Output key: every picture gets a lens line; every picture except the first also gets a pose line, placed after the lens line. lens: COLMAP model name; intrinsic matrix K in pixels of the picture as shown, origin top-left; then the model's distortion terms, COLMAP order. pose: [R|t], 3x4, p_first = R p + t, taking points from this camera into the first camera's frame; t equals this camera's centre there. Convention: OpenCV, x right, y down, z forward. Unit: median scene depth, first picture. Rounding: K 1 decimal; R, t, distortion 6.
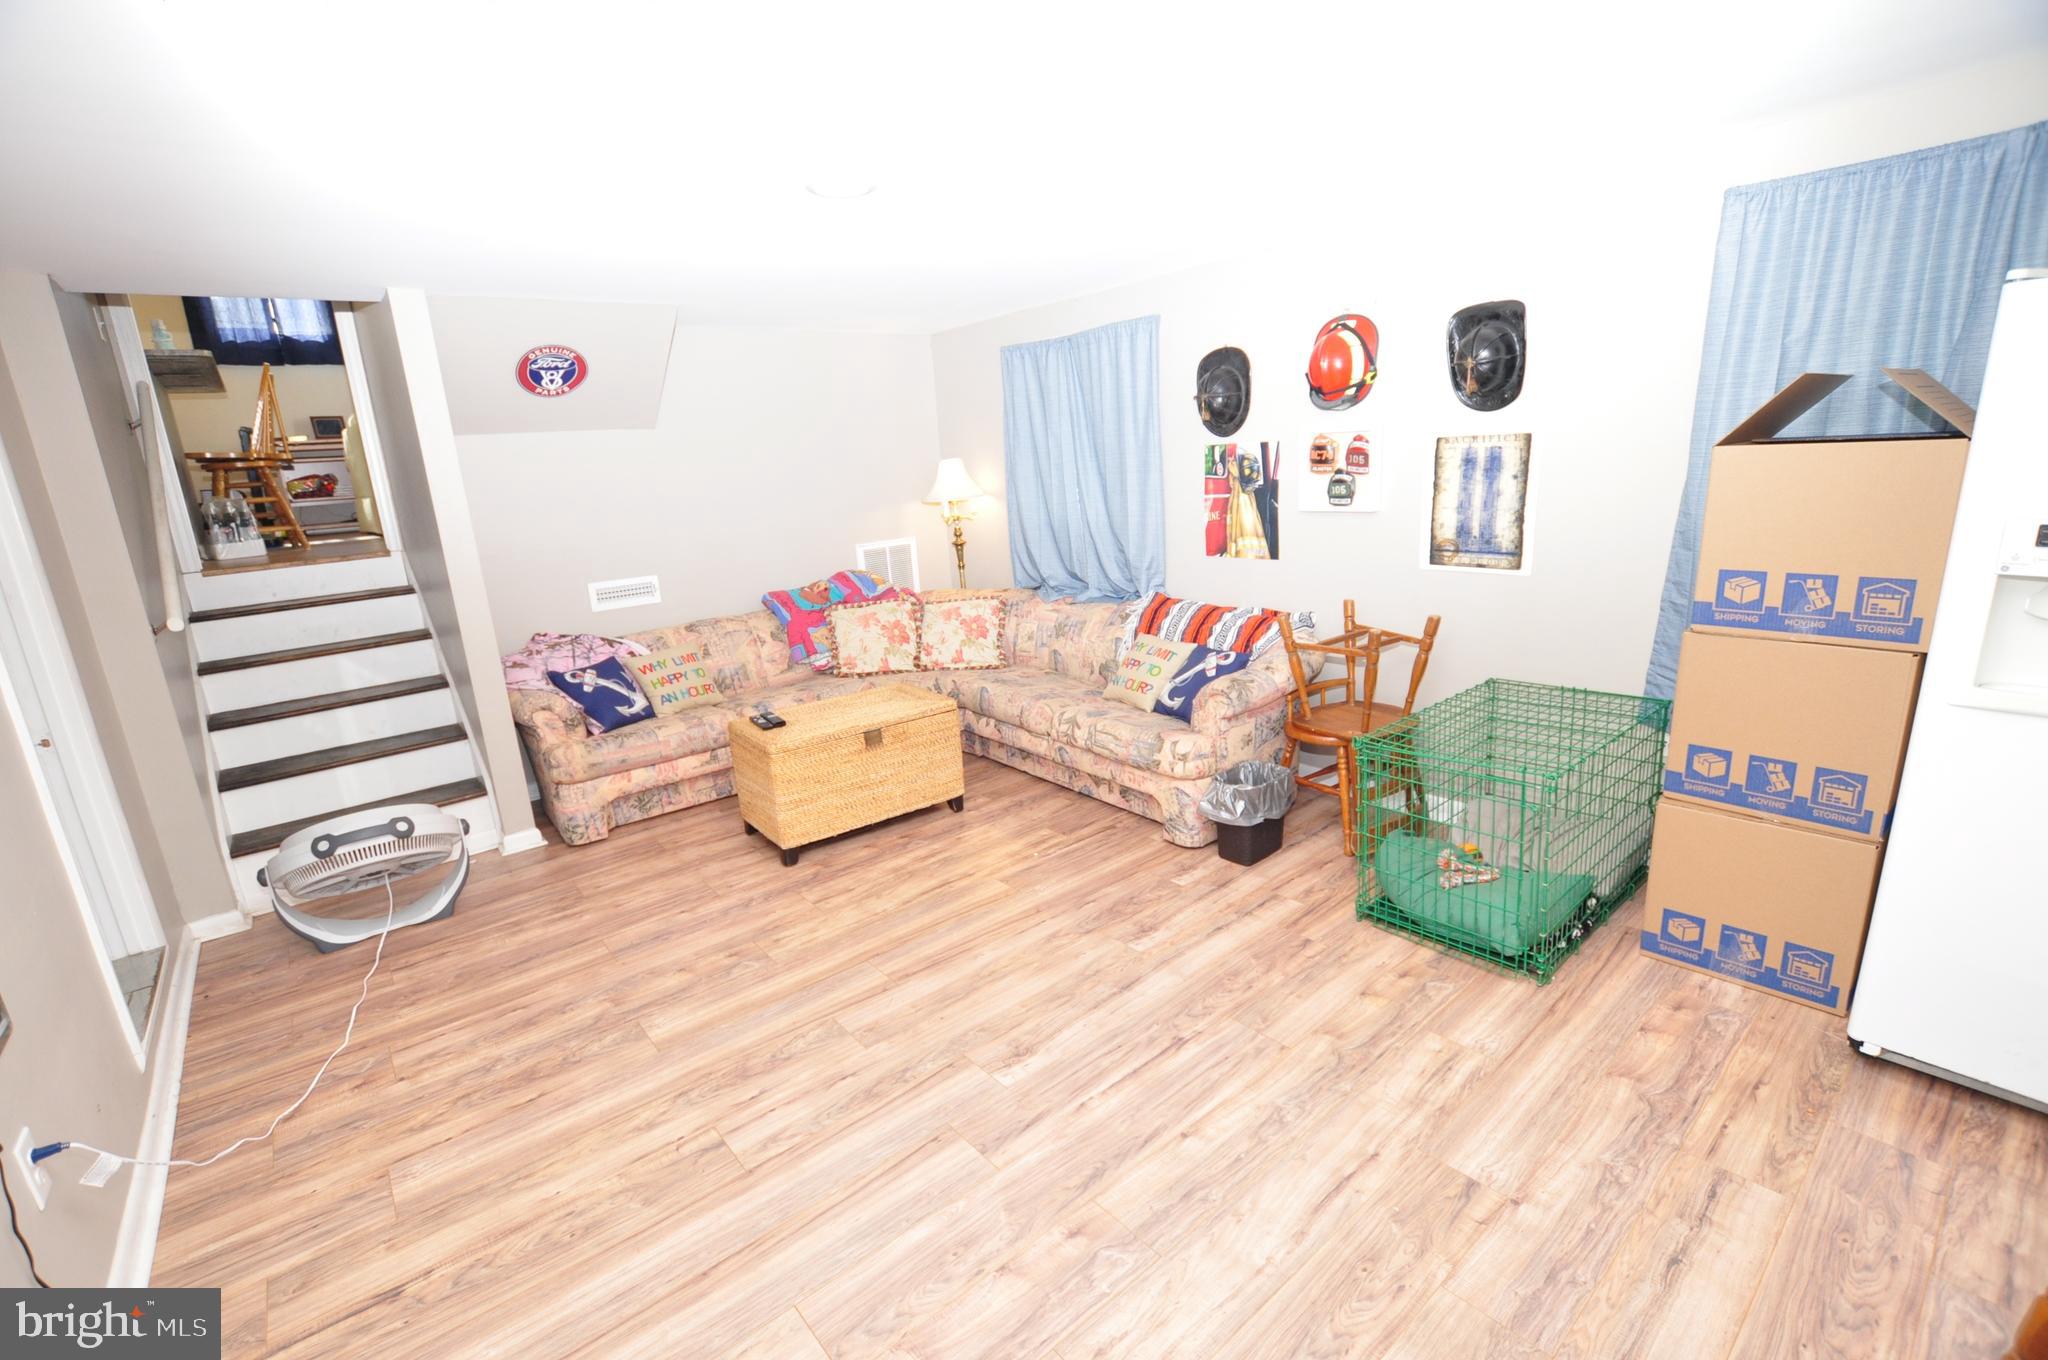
lens RADIAL K [[900.0, 0, 1022.7], [0, 900.0, 690.2], [0, 0, 1]] dist [-0.035153, 0.006233]
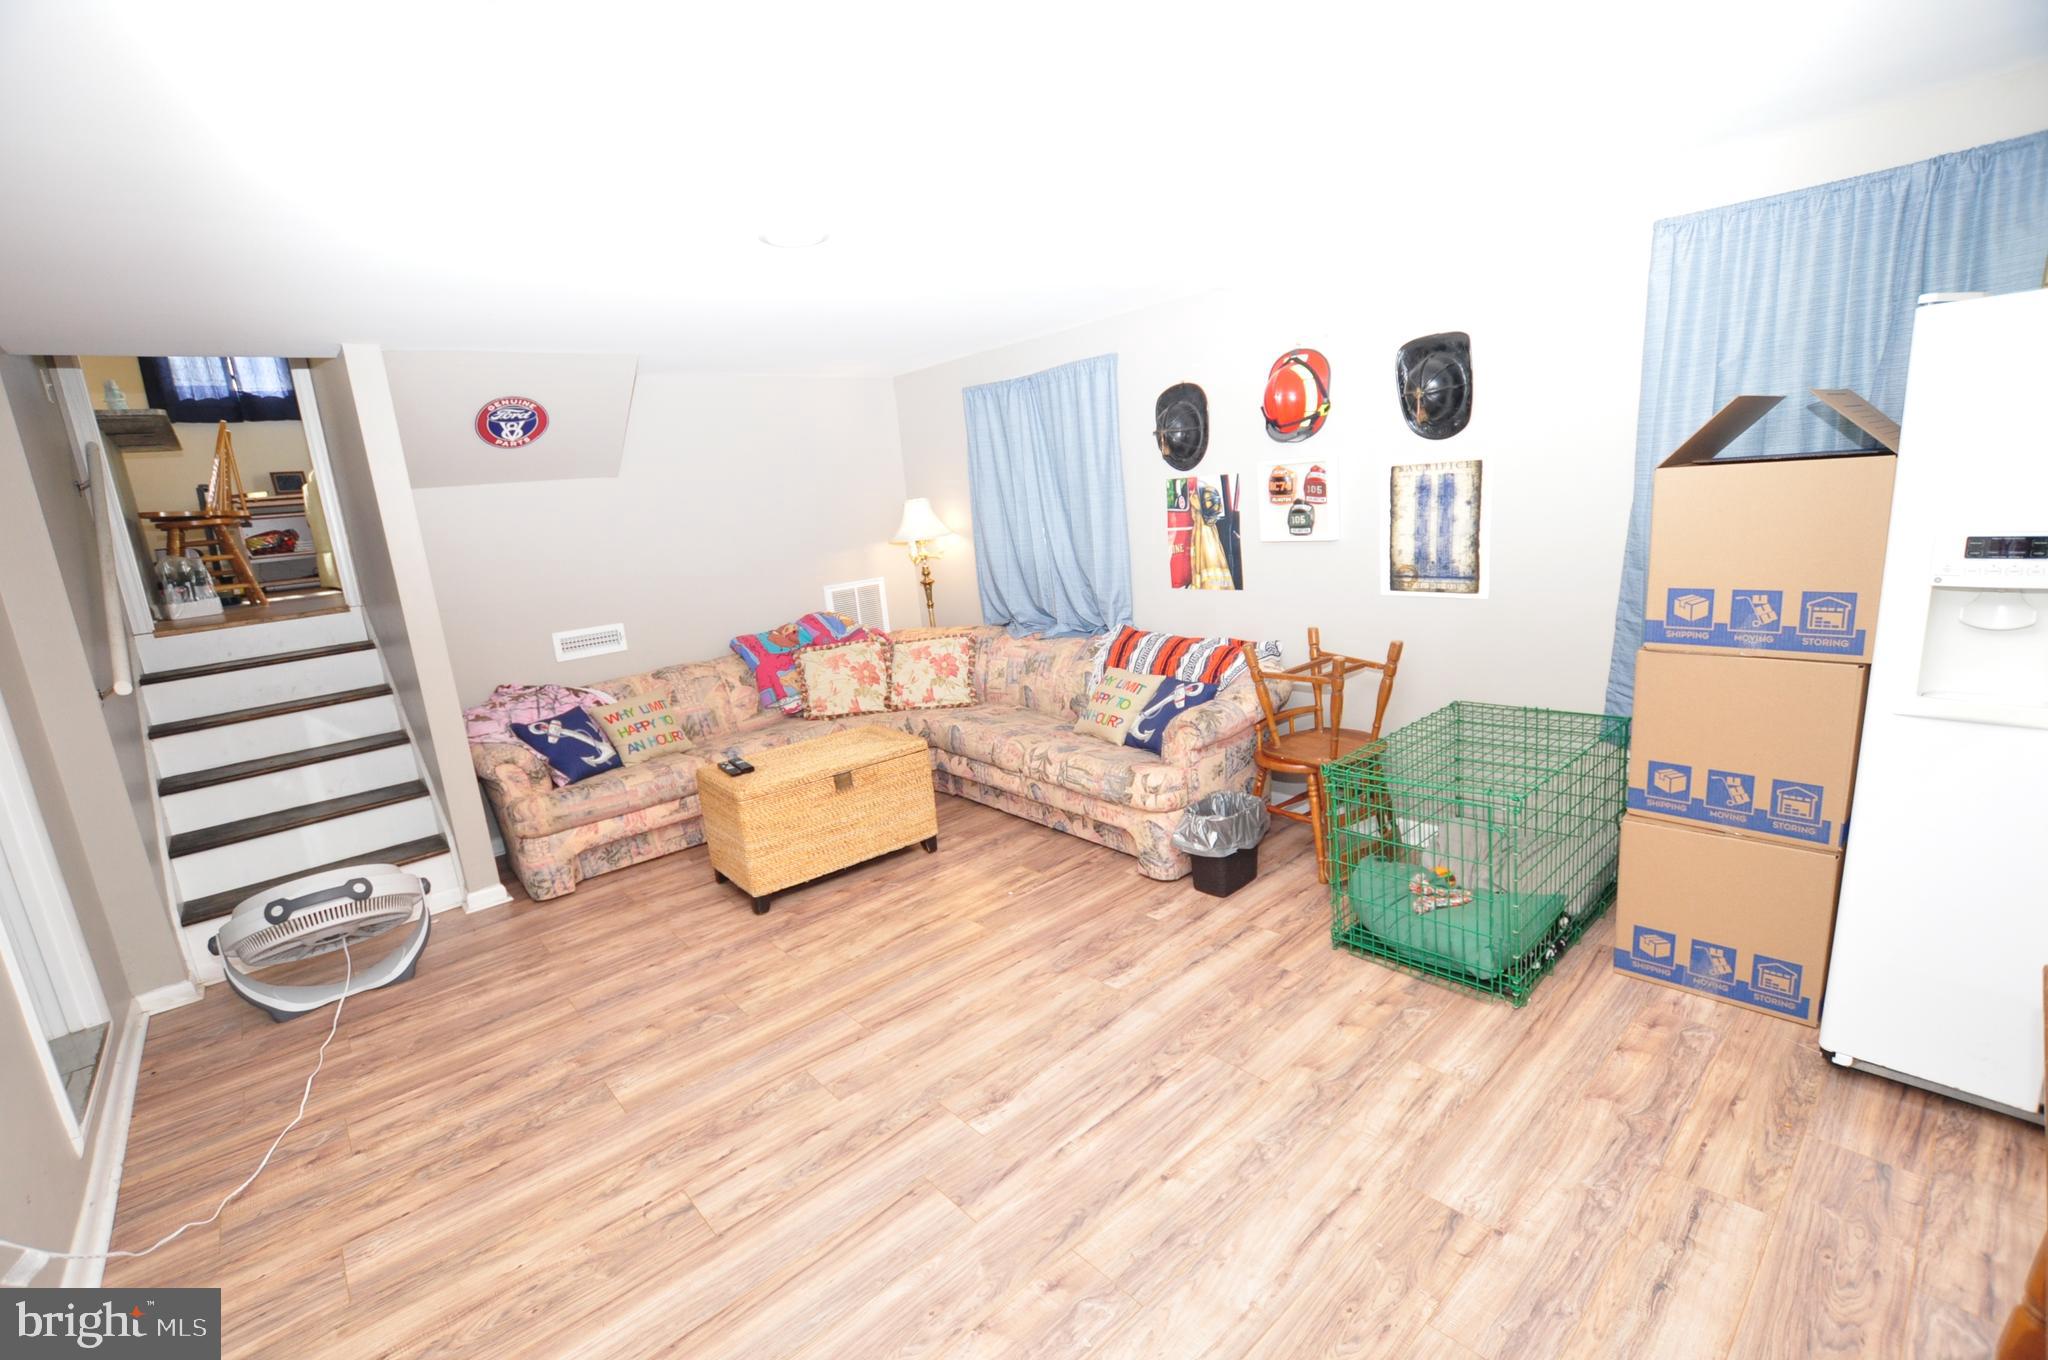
lens RADIAL K [[900.0, 0, 1022.7], [0, 900.0, 690.2], [0, 0, 1]] dist [-0.035153, 0.006233]
pose [[0.999193, -0.031328, 0.025139, 0.009454], [0.032268, 0.998762, -0.037867, -0.002812], [-0.023921, 0.038648, 0.998967, 0.001432]]
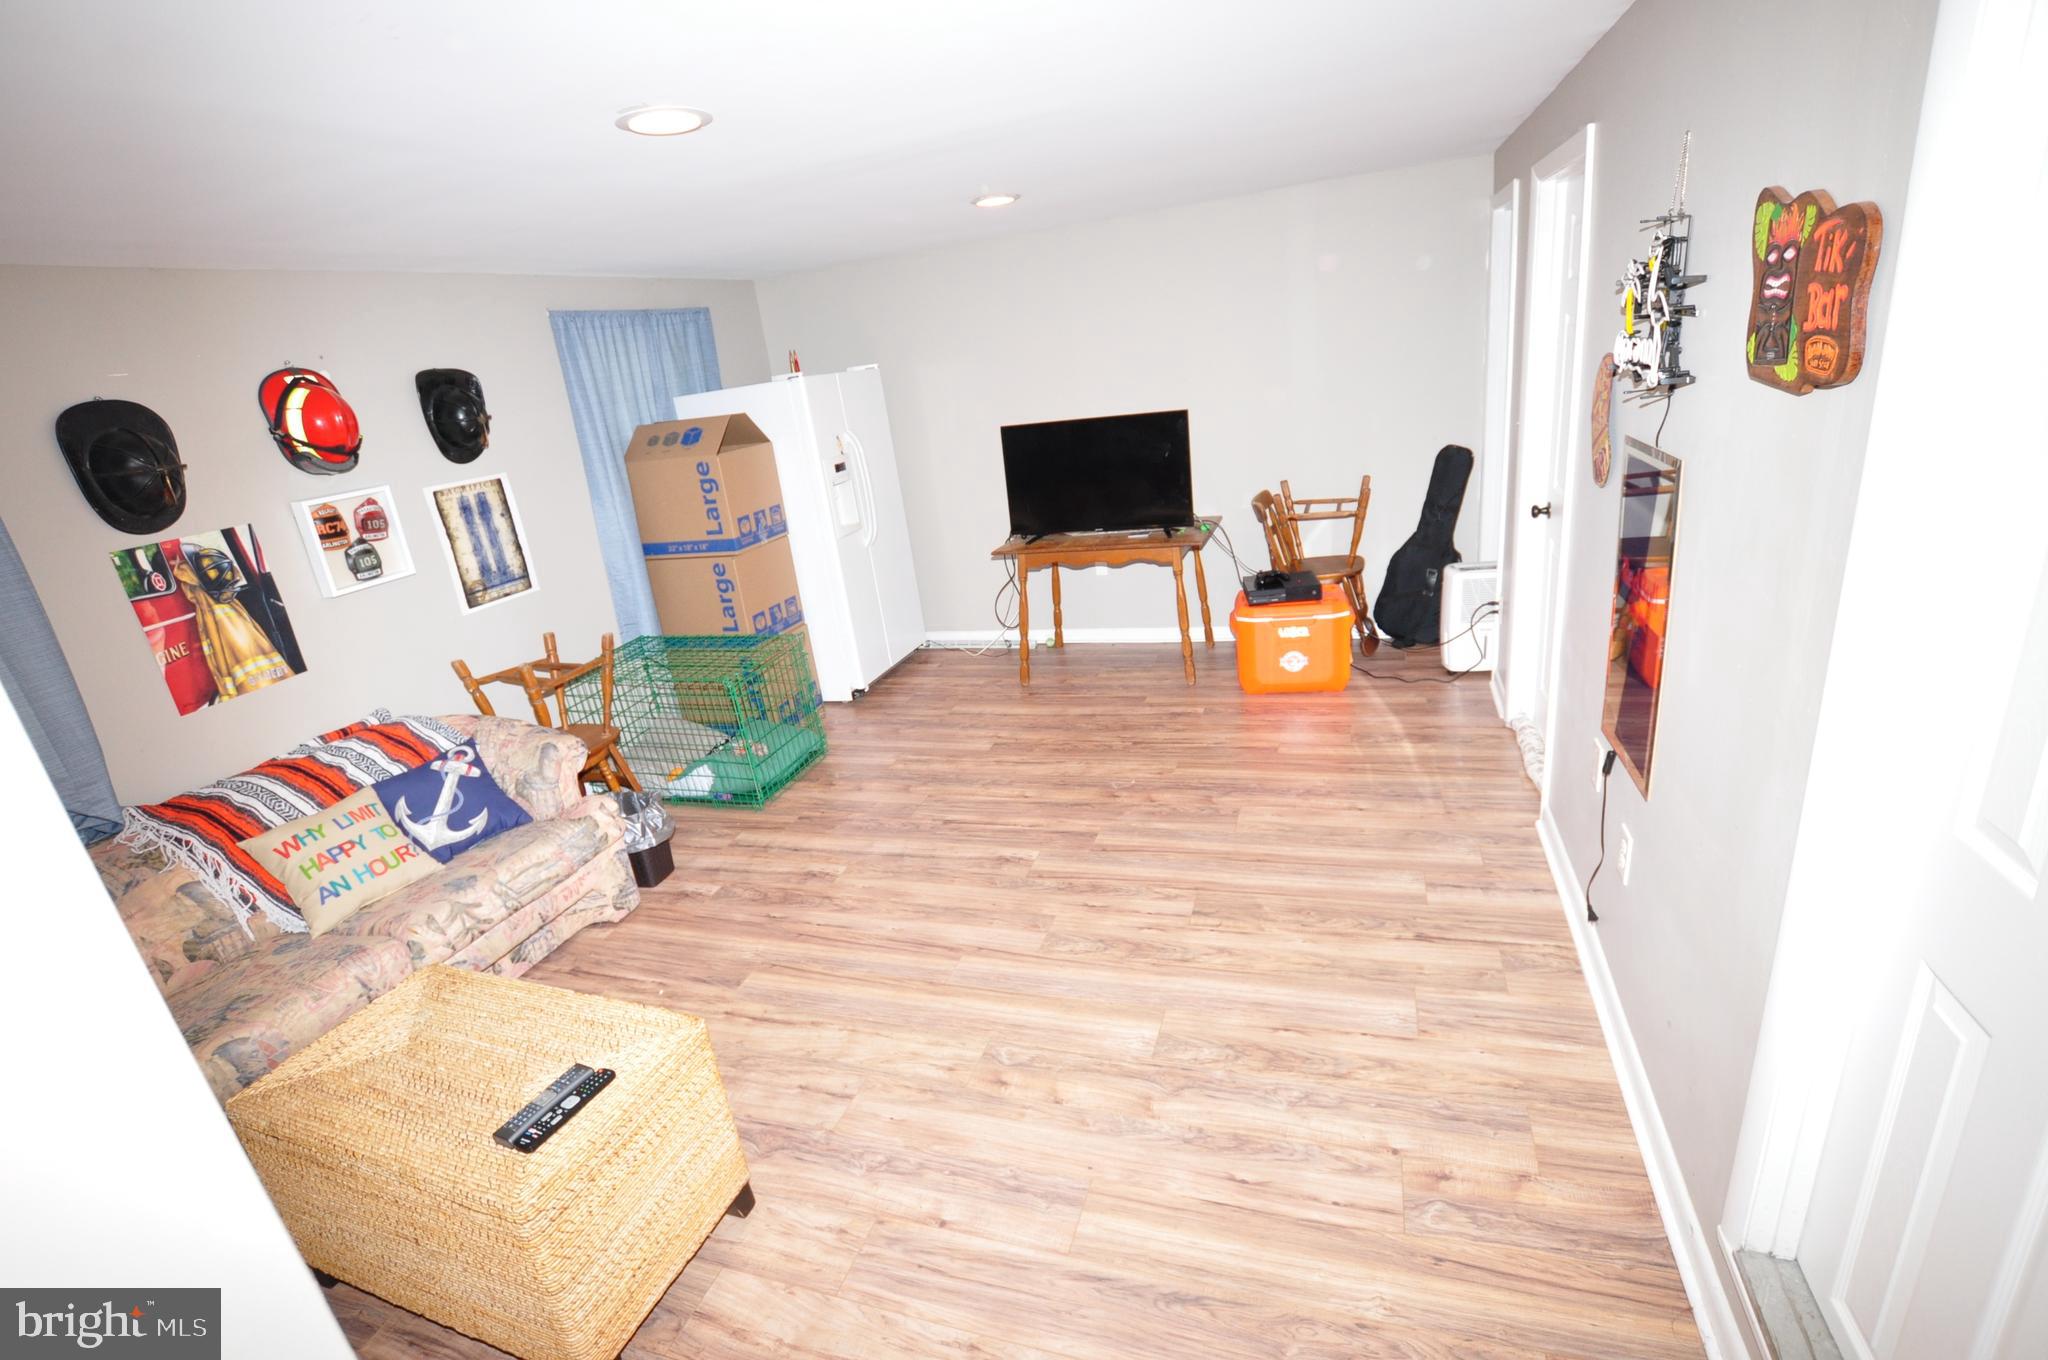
lens RADIAL K [[946.6, 0, 1024.0], [0, 946.6, 680.0], [0, 0, 1]] dist [-0.022617, 0.000119]
pose [[-0.515720, -0.163686, 0.840976, -0.749228], [0.360786, 0.848813, 0.386459, -0.238407], [-0.777089, 0.502716, -0.378694, 0.870362]]
